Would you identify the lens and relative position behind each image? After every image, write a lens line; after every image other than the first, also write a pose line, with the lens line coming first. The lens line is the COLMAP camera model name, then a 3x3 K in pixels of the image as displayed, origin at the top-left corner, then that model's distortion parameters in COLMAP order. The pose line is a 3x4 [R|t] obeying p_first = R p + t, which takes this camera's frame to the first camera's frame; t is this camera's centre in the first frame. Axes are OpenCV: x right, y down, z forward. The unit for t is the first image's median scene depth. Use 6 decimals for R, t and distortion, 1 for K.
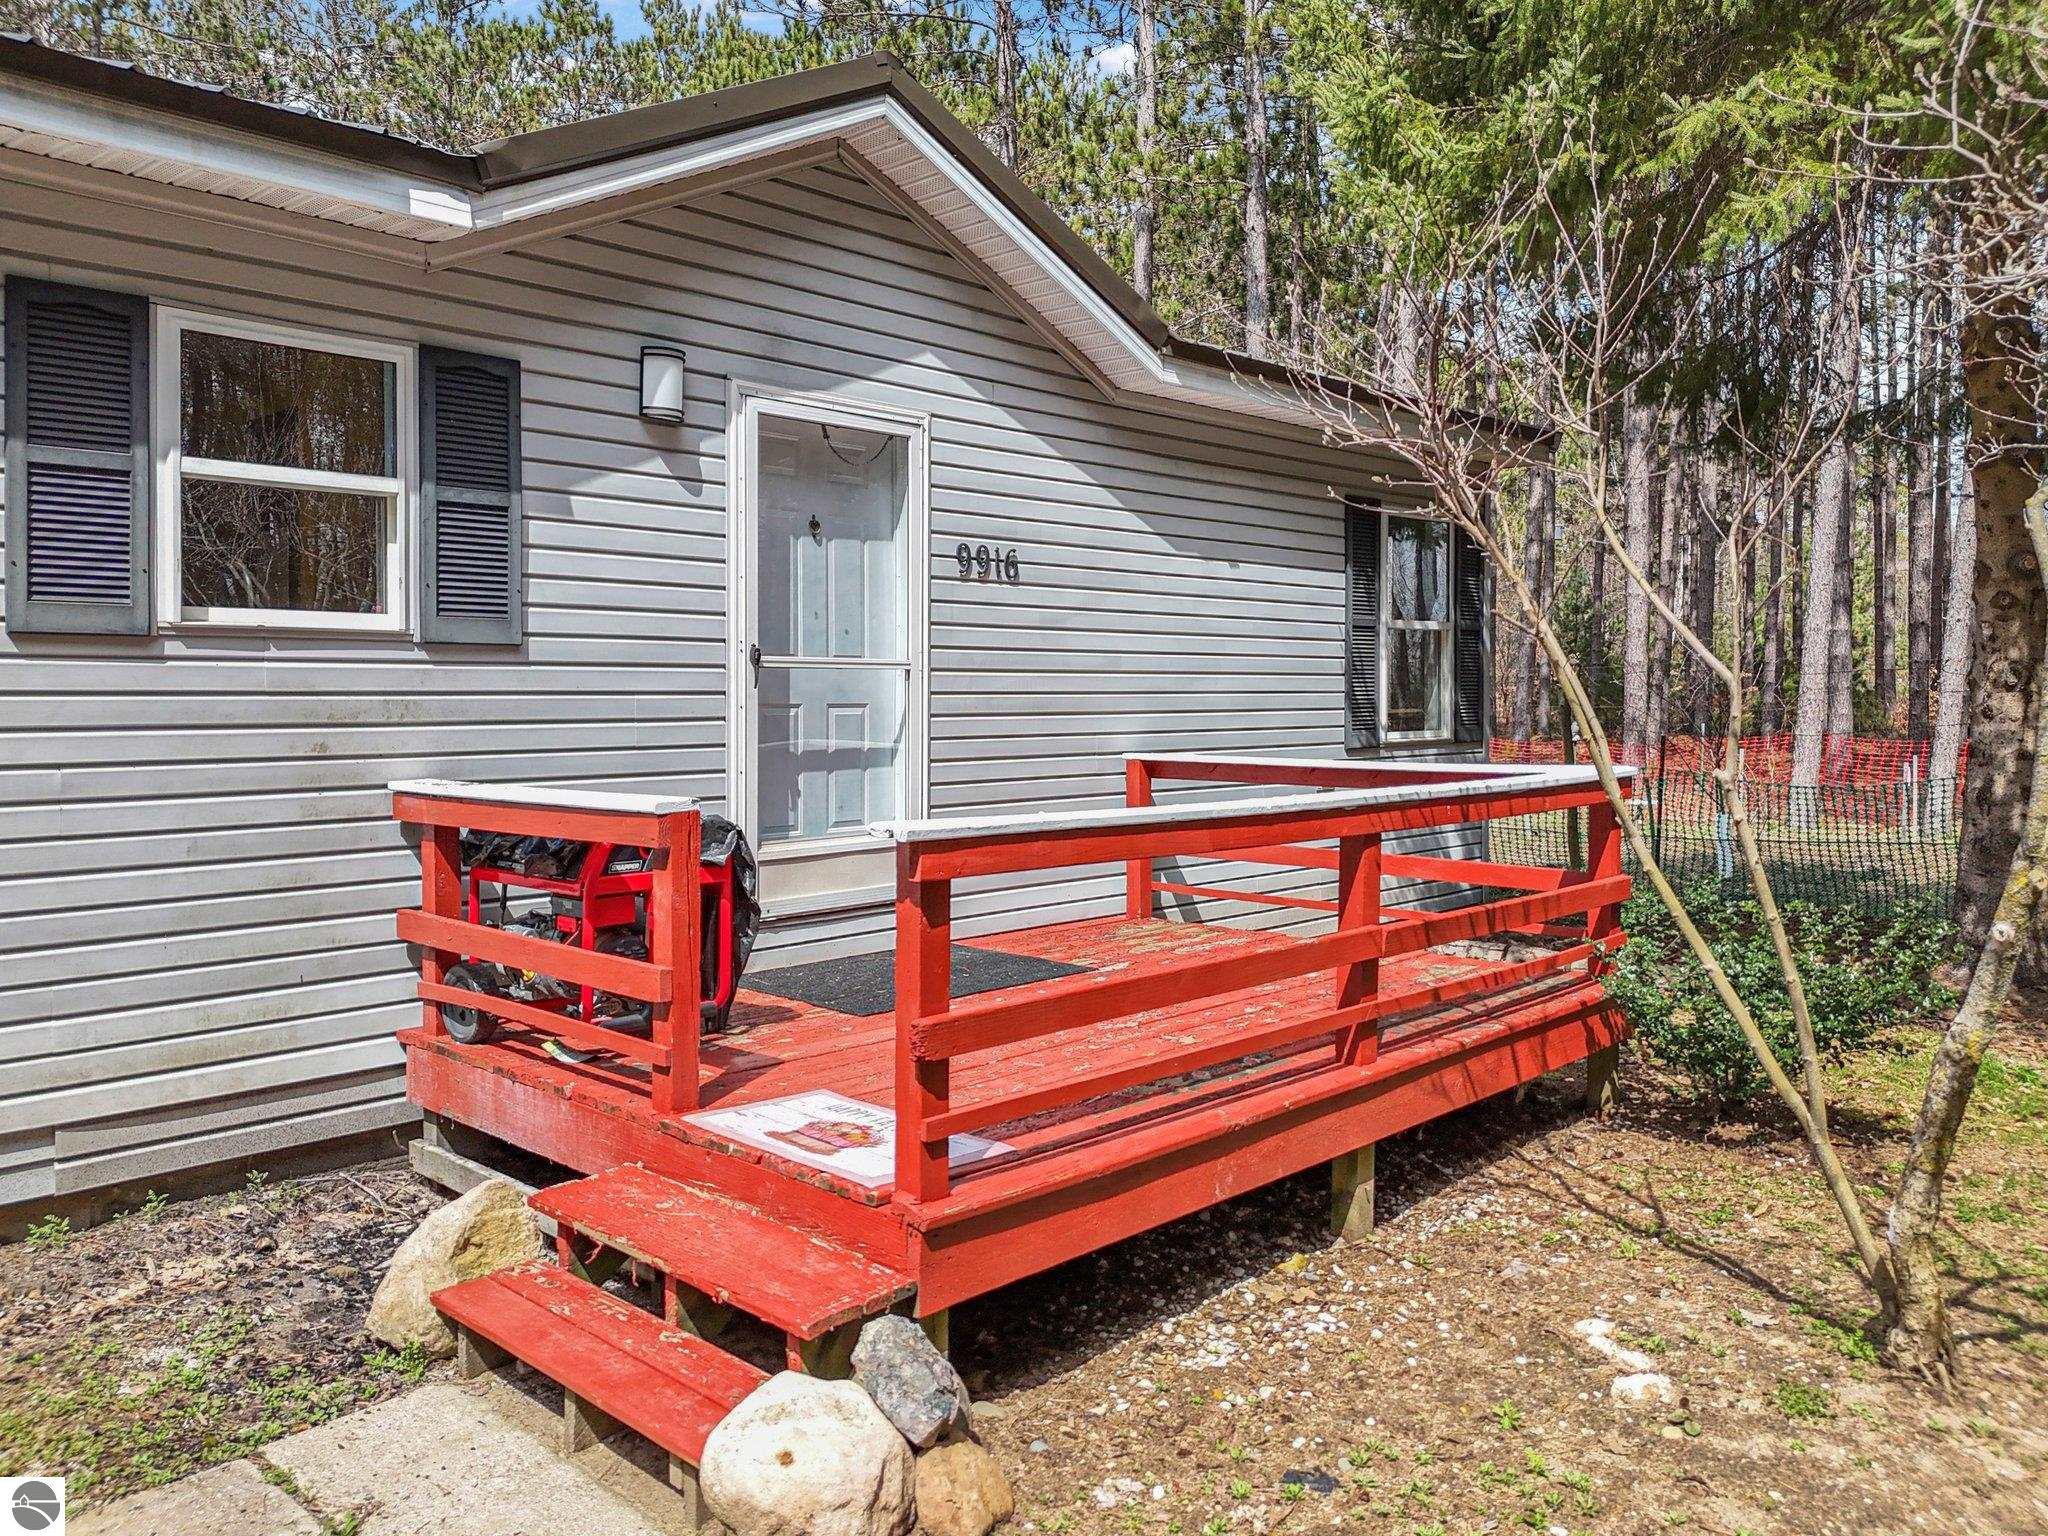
lens RADIAL K [[1541.8, 0, 1023.7], [0, 1541.8, 703.7], [0, 0, 1]] dist [0.052608, -0.001143]
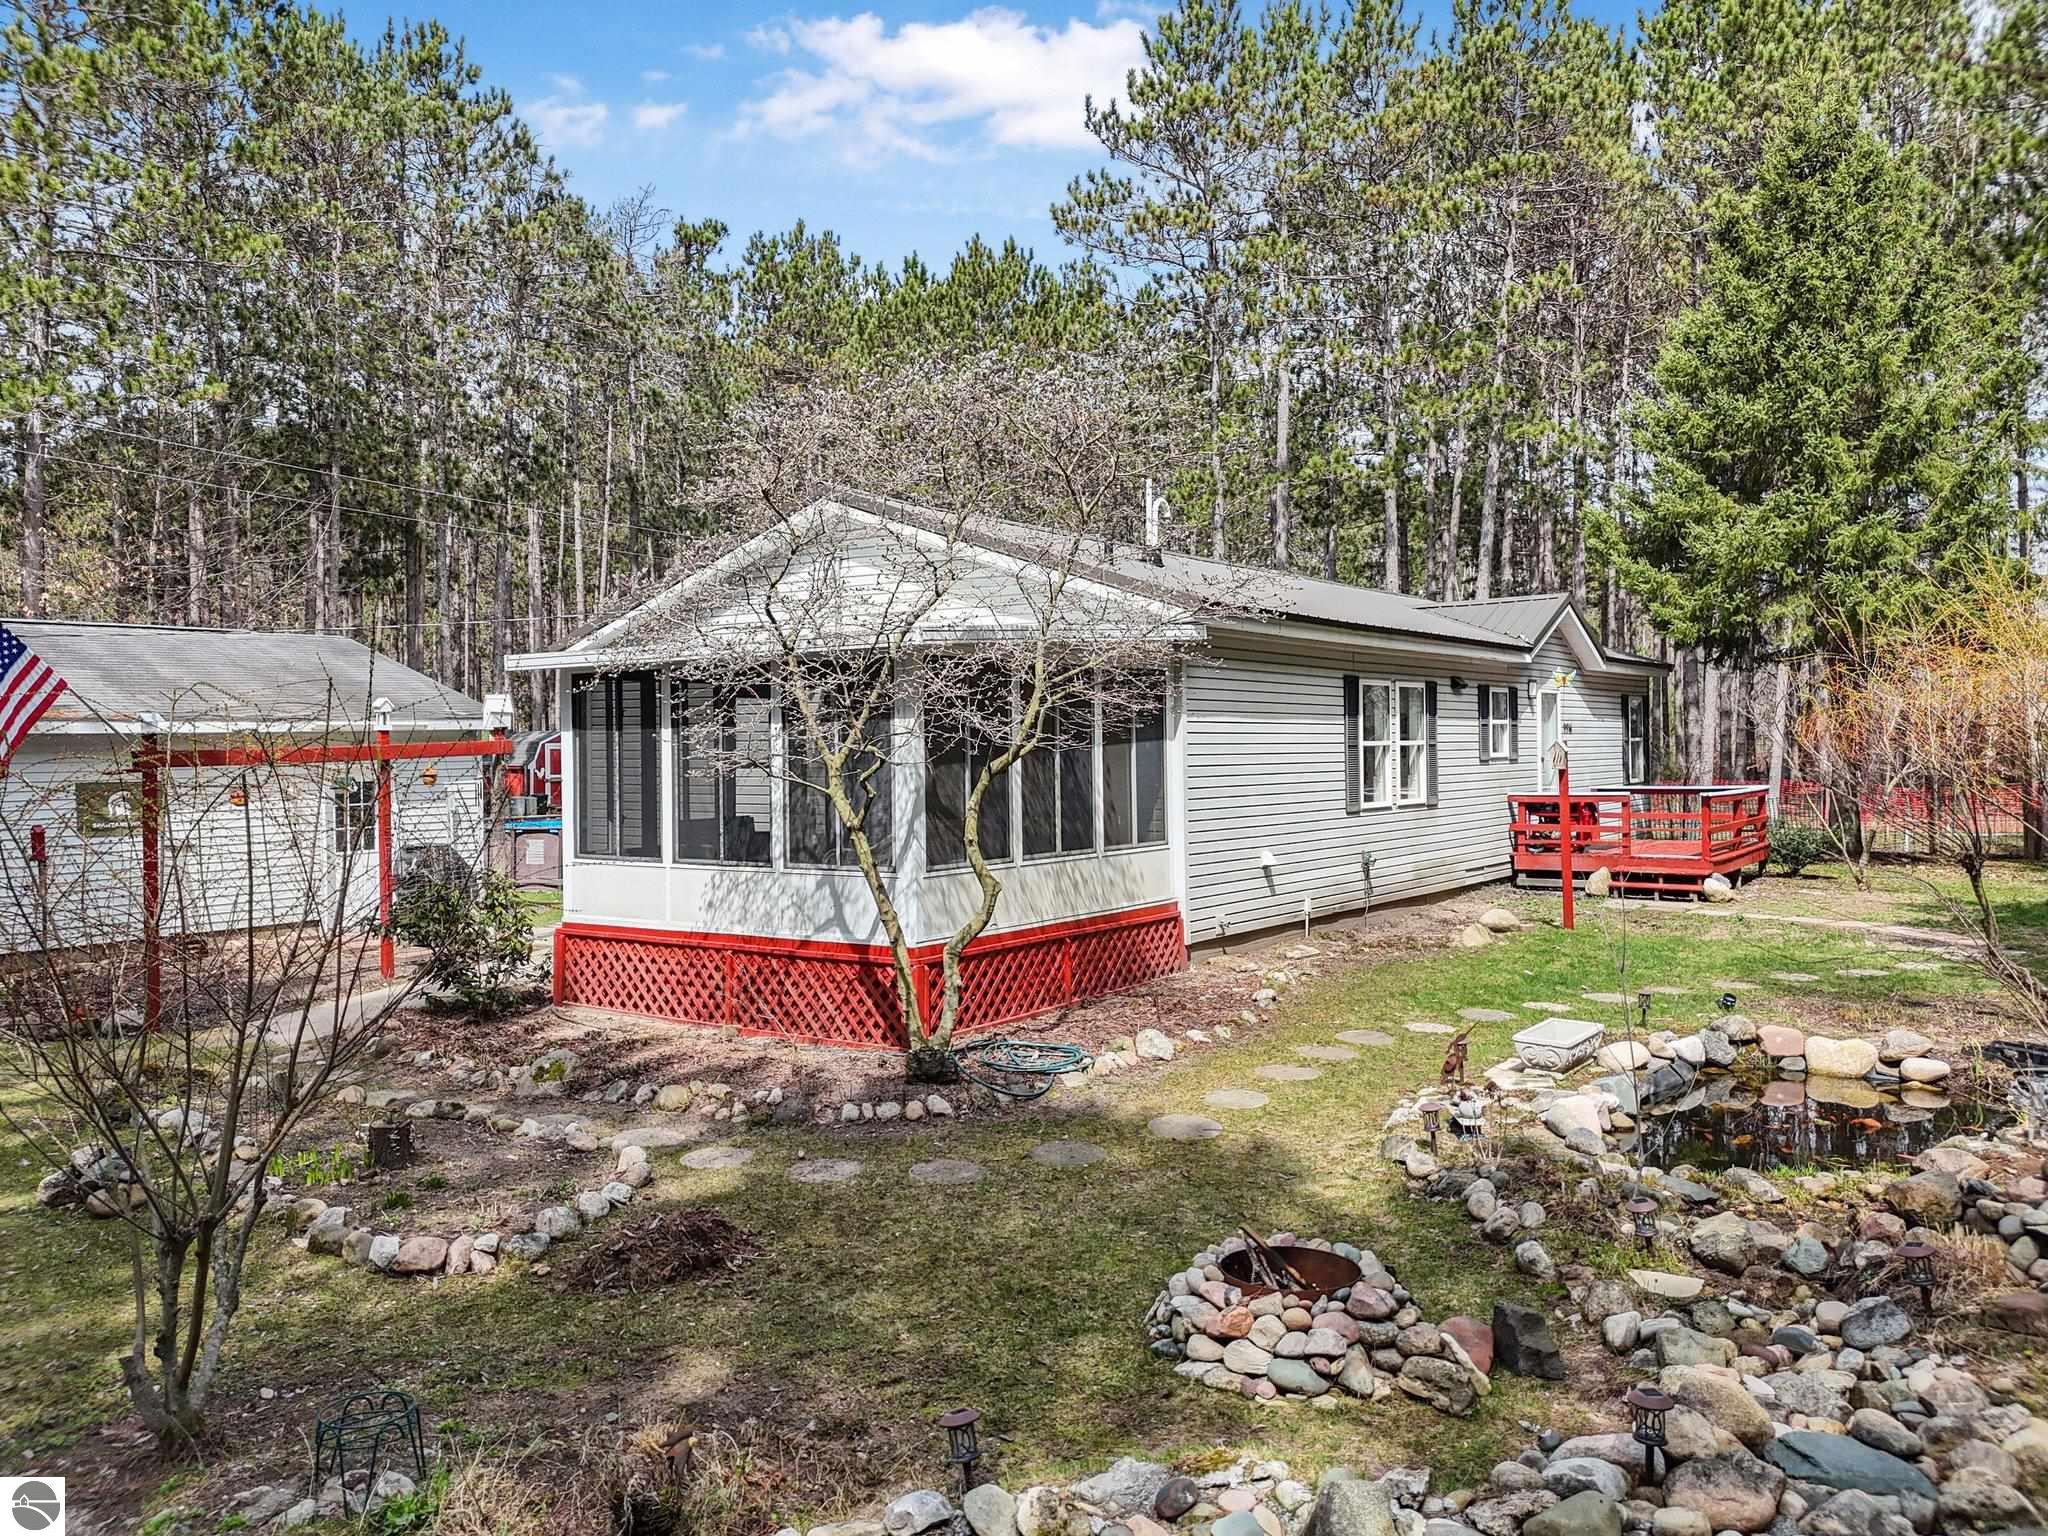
lens RADIAL K [[1541.8, 0, 1023.7], [0, 1541.8, 703.7], [0, 0, 1]] dist [0.052608, -0.001143]
pose [[0.989404, -0.006470, 0.145045, -2.236008], [0.011494, 0.999362, -0.033827, -0.060686], [-0.144734, 0.035136, 0.988847, -2.849450]]
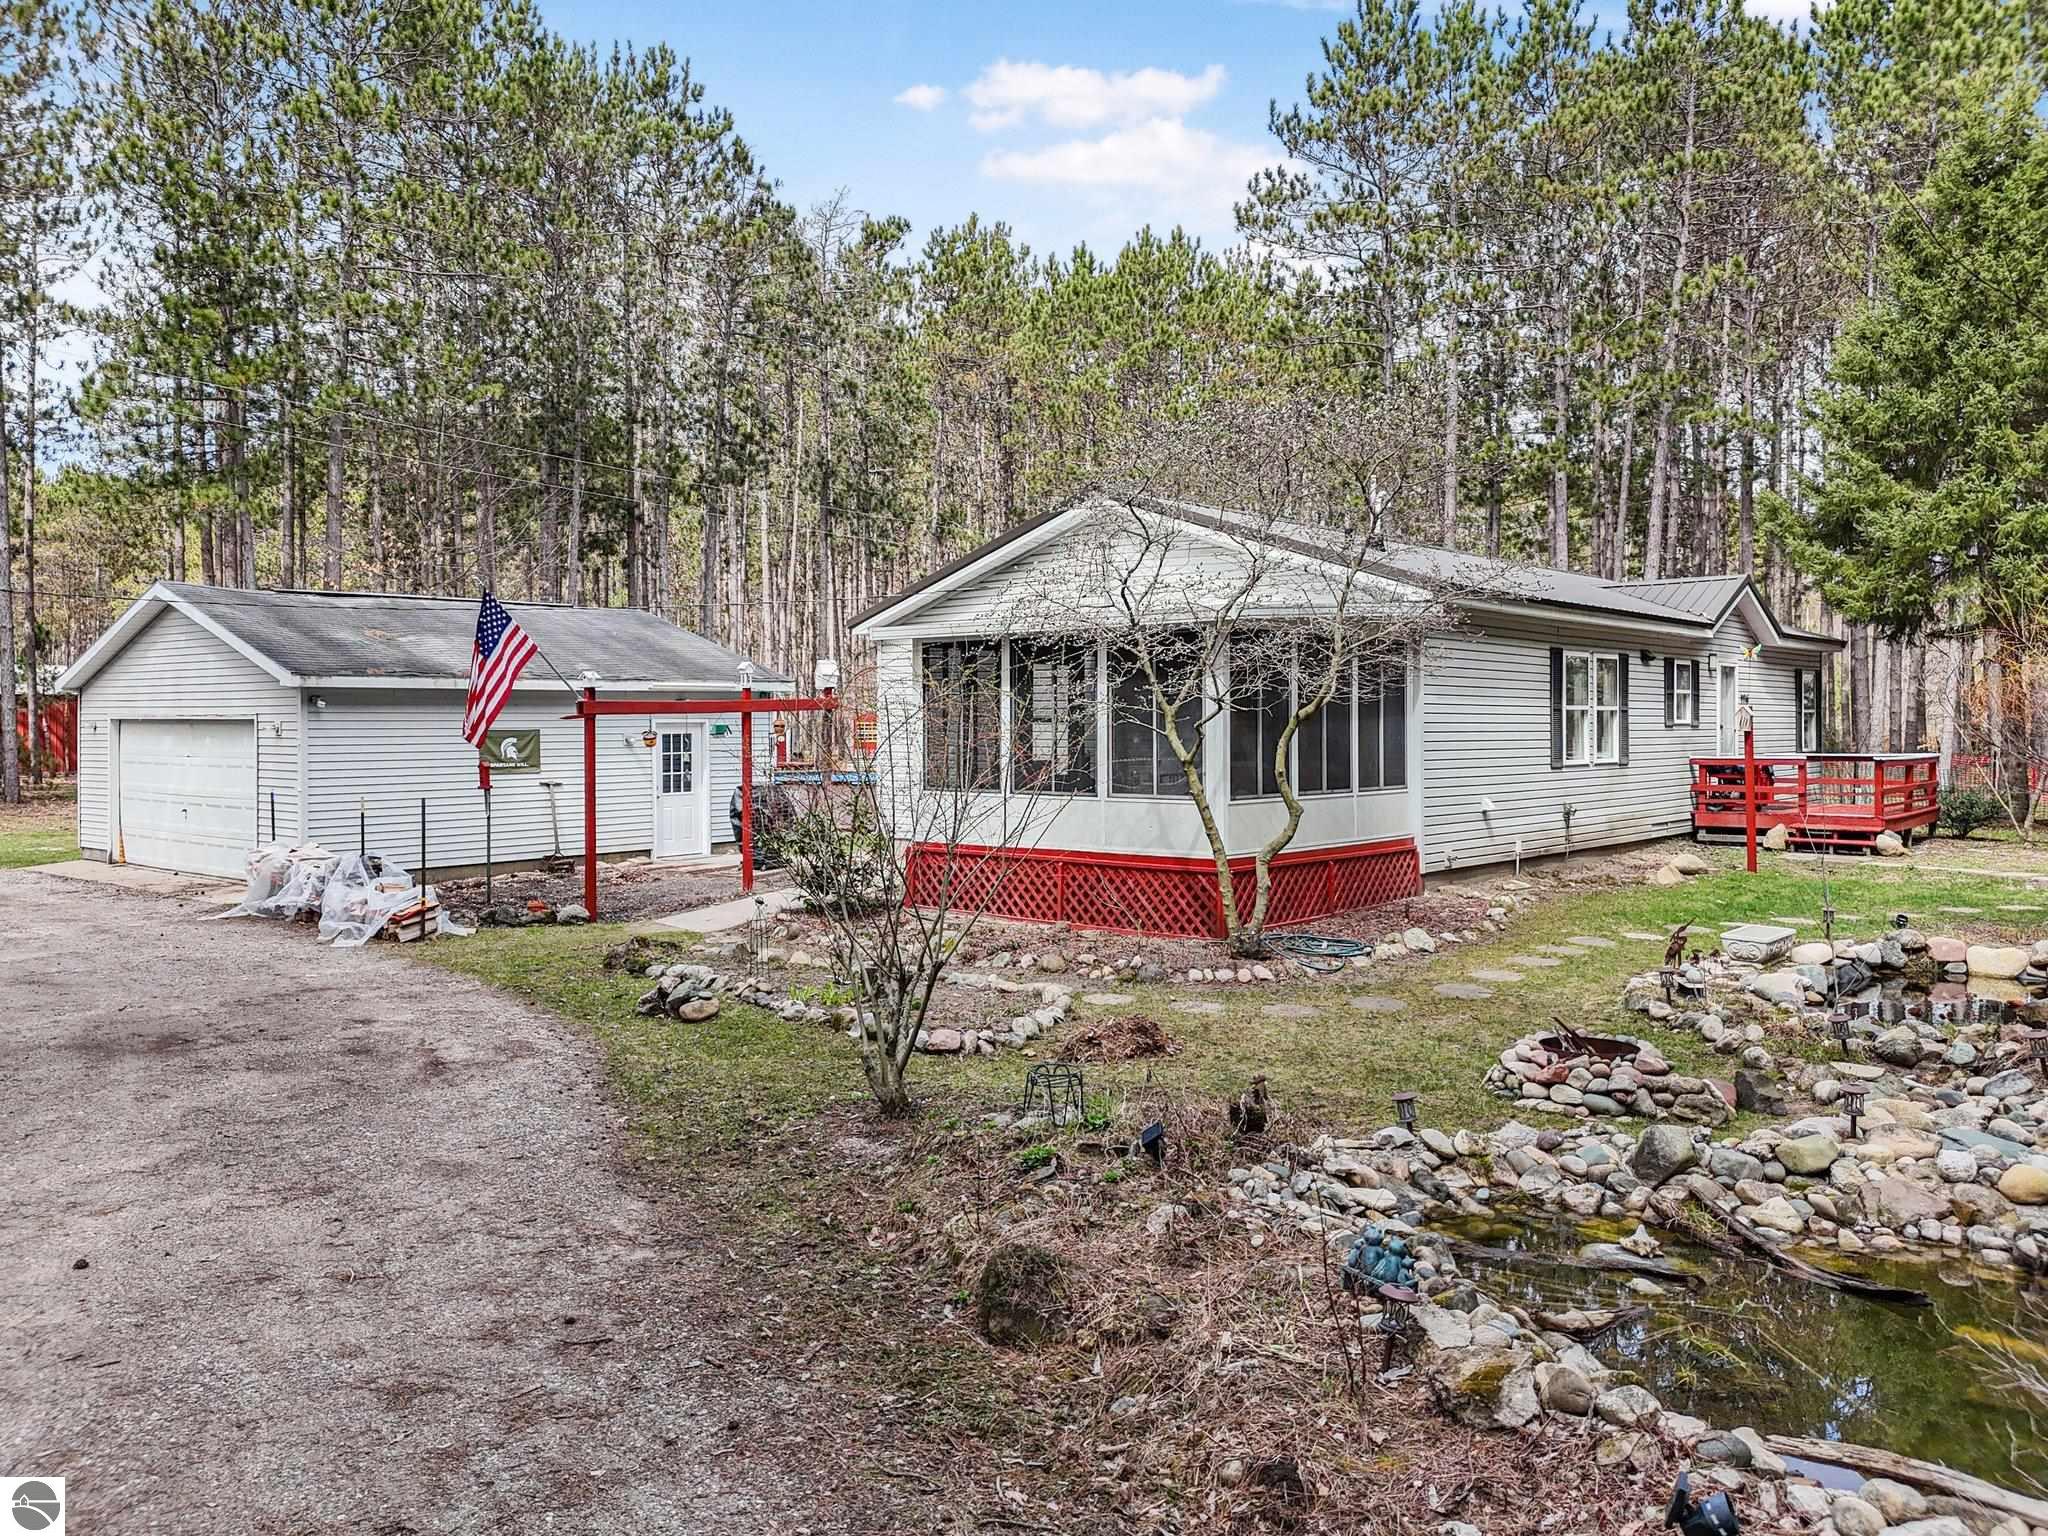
lens RADIAL K [[1575.3, 0, 1020.1], [0, 1575.3, 688.2], [0, 0, 1]] dist [0.036407, -0.002009]
pose [[0.997724, -0.000177, 0.067425, -2.610851], [0.002217, 0.999542, -0.030195, -0.013457], [-0.067389, 0.030275, 0.997267, -3.410270]]
